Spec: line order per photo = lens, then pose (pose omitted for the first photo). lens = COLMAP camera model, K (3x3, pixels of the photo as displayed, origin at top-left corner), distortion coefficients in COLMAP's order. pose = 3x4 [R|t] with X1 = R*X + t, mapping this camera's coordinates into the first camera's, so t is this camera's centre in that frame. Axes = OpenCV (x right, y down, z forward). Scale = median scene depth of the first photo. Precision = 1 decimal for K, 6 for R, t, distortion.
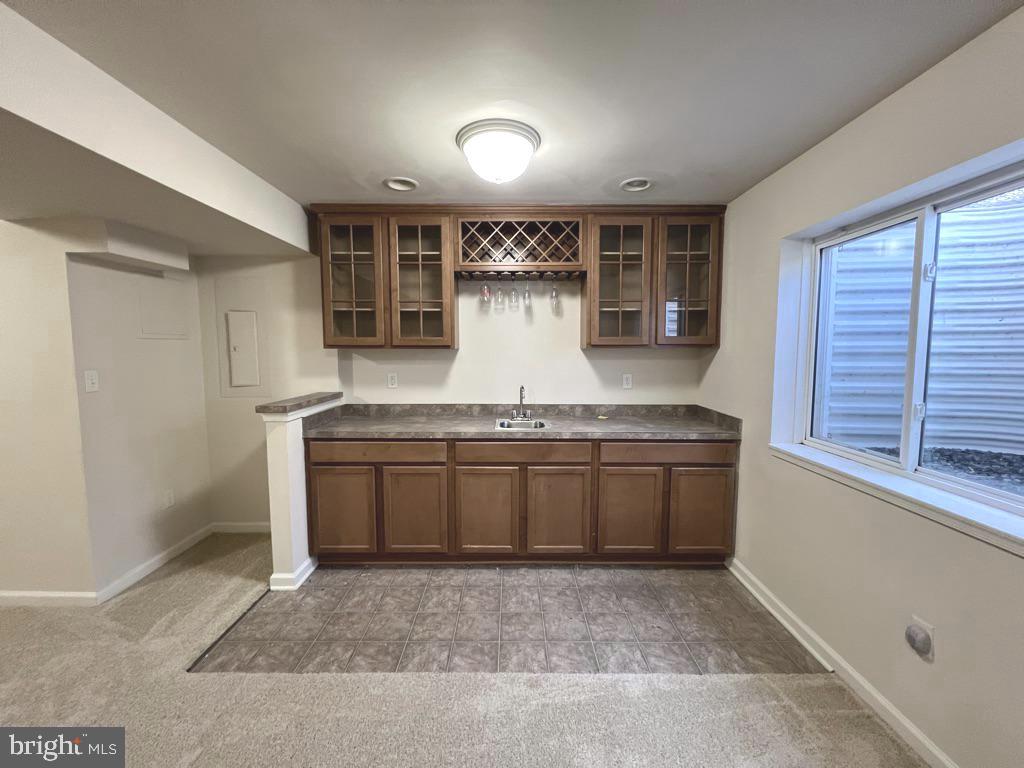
lens RADIAL K [[409.5, 0, 512.7], [0, 409.5, 382.0], [0, 0, 1]] dist [-0.000522, -0.000153]
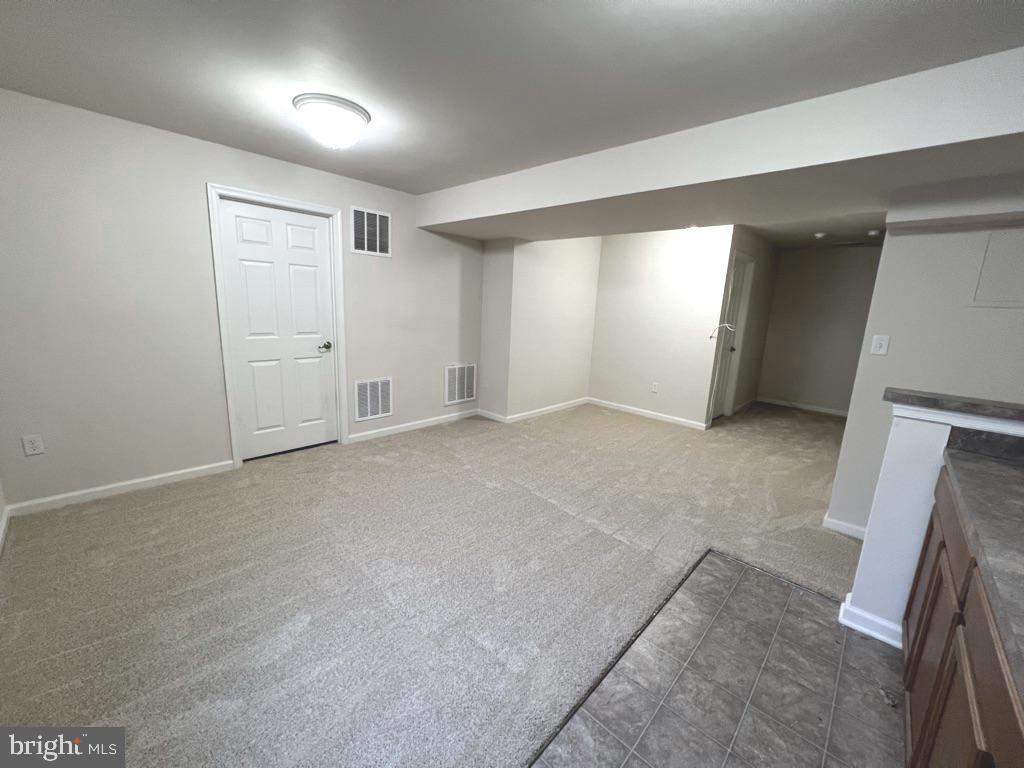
lens RADIAL K [[408.2, 0, 512.4], [0, 408.2, 382.1], [0, 0, 1]] dist [-0.000654, 0.000242]
pose [[-0.685046, 0.108712, -0.720342, 0.382166], [-0.102959, 0.964430, 0.243463, -0.059919], [0.721187, 0.240949, -0.649486, 0.856634]]
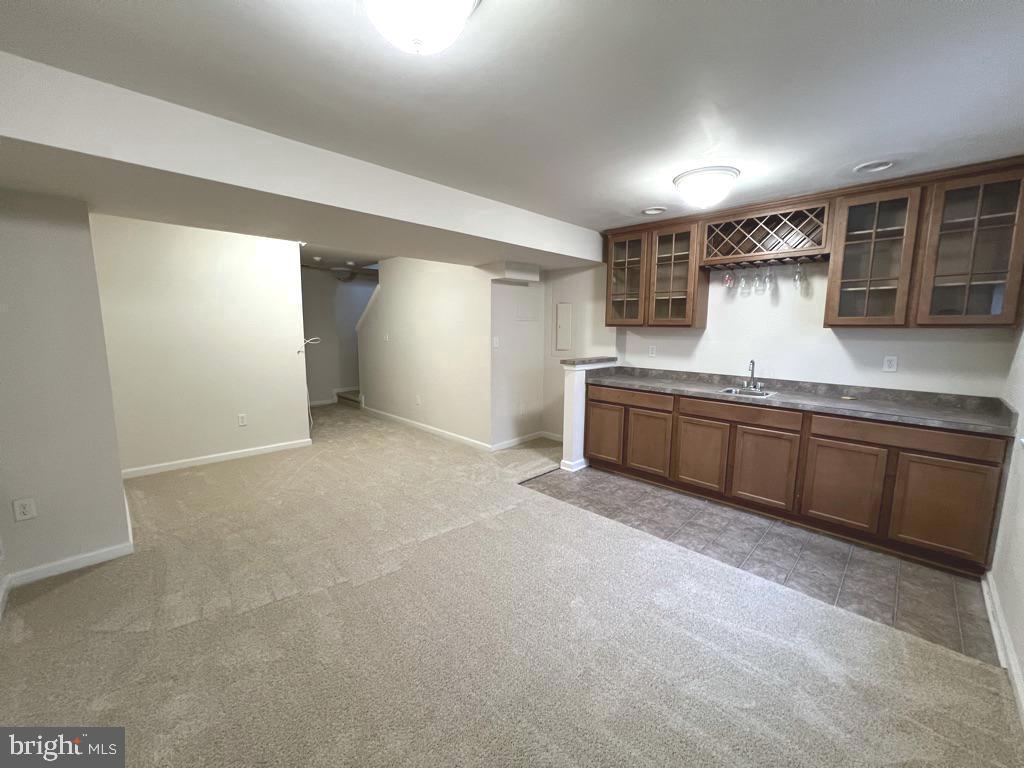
lens RADIAL K [[408.2, 0, 512.4], [0, 408.2, 382.1], [0, 0, 1]] dist [-0.000654, 0.000242]
pose [[0.710461, 0.100569, -0.696514, 0.378358], [-0.064964, 0.994883, 0.077385, 0.027671], [0.700732, -0.009731, 0.713358, -0.321802]]
